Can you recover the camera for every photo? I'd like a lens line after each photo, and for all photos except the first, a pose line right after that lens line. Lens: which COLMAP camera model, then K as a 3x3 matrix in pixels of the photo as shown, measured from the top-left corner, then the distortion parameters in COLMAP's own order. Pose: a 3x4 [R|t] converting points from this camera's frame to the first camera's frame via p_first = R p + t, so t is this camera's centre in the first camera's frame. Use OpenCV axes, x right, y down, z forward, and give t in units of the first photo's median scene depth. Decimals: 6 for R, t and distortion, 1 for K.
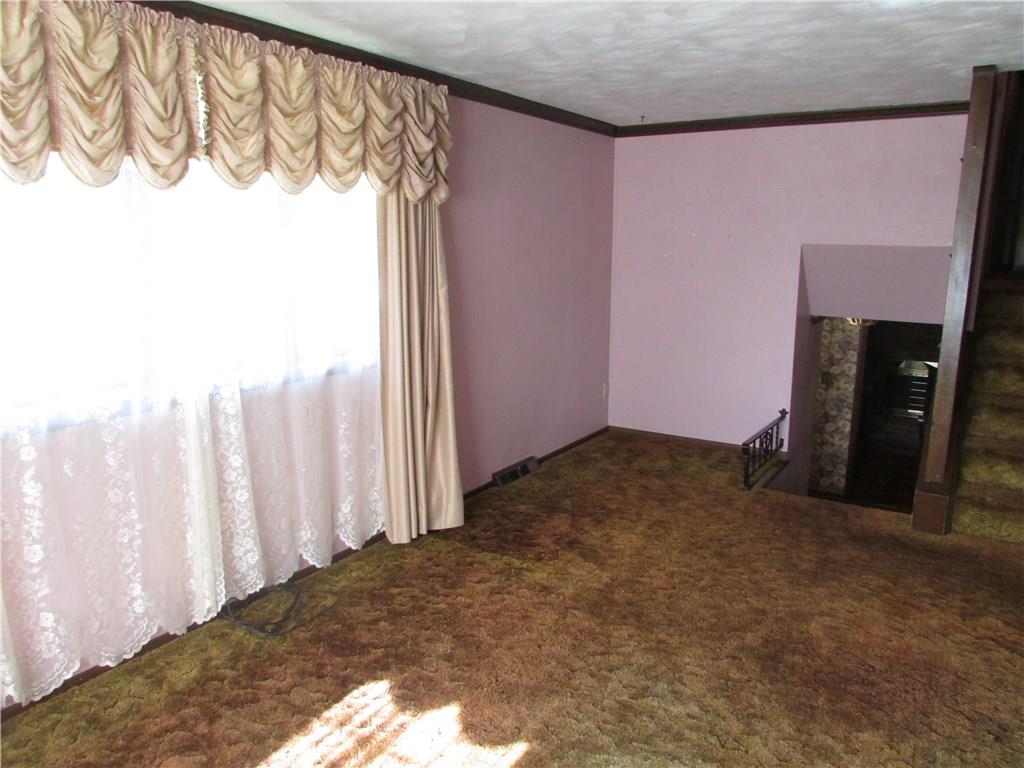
lens RADIAL K [[728.5, 0, 514.2], [0, 728.5, 386.9], [0, 0, 1]] dist [-0.036286, 0.011028]
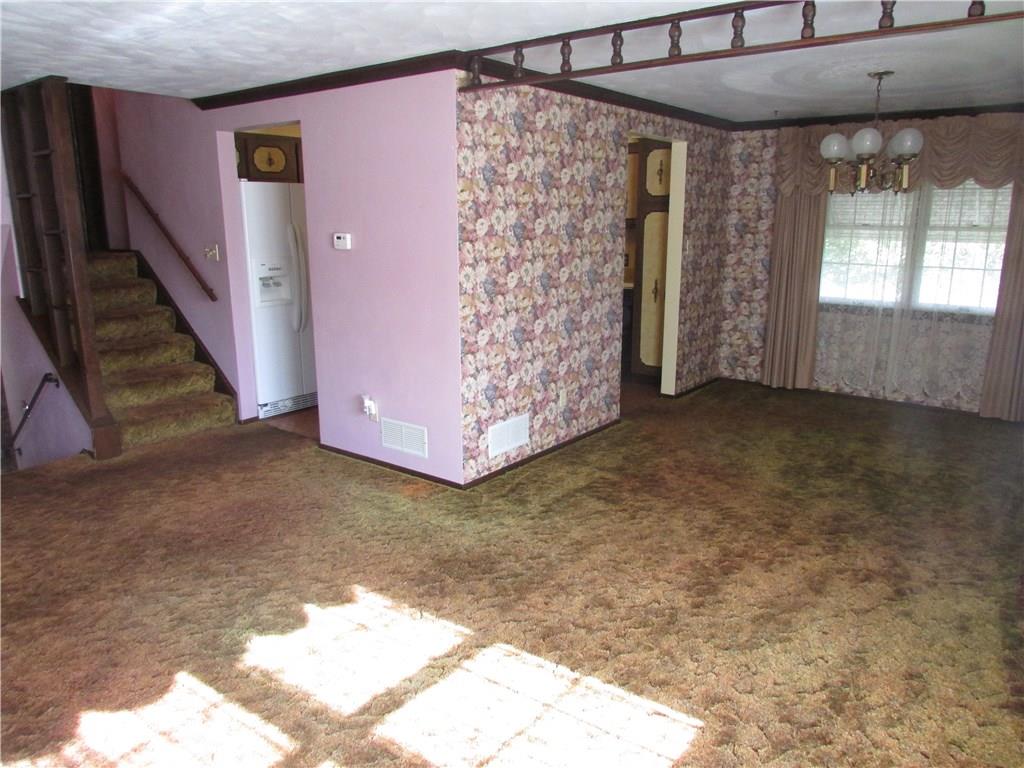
lens RADIAL K [[728.5, 0, 518.4], [0, 728.5, 384.1], [0, 0, 1]] dist [-0.036286, 0.011028]
pose [[0.074357, -0.230882, 0.970136, -0.689311], [0.196975, 0.957064, 0.212673, -0.054496], [-0.977585, 0.175278, 0.116642, 0.199016]]
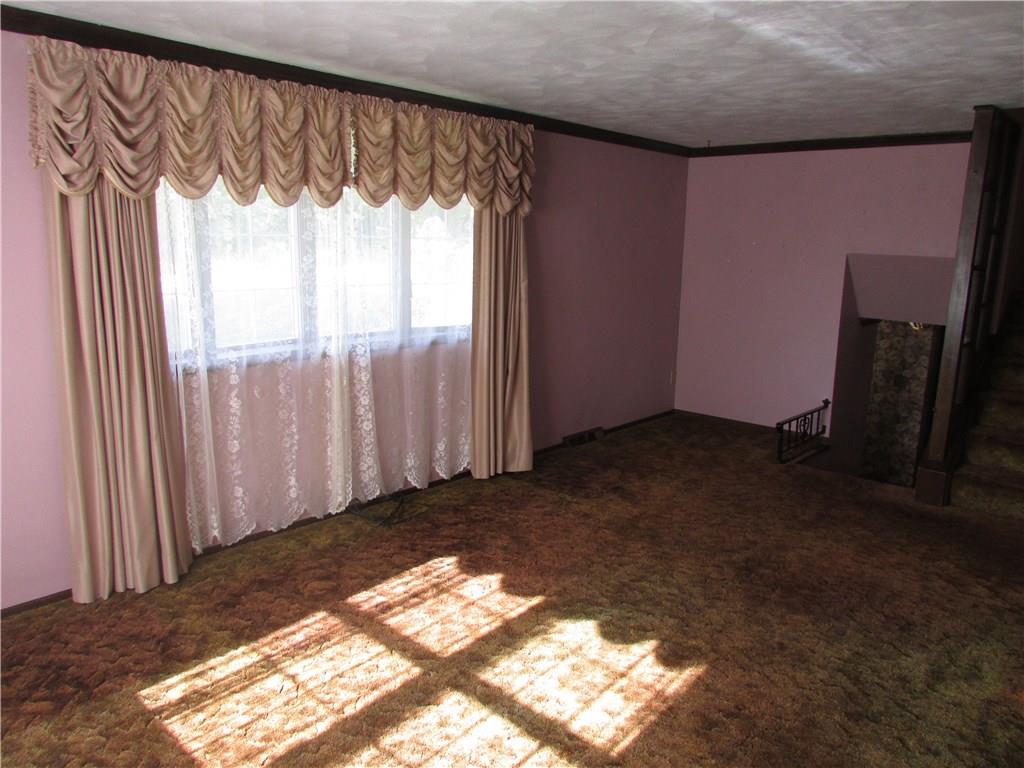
lens RADIAL K [[728.5, 0, 514.7], [0, 728.5, 385.2], [0, 0, 1]] dist [-0.036286, 0.011028]
pose [[0.986704, 0.047806, -0.155338, 0.114700], [-0.048473, 0.998824, -0.000511, 0.056956], [0.155131, 0.008034, 0.987861, -0.323937]]
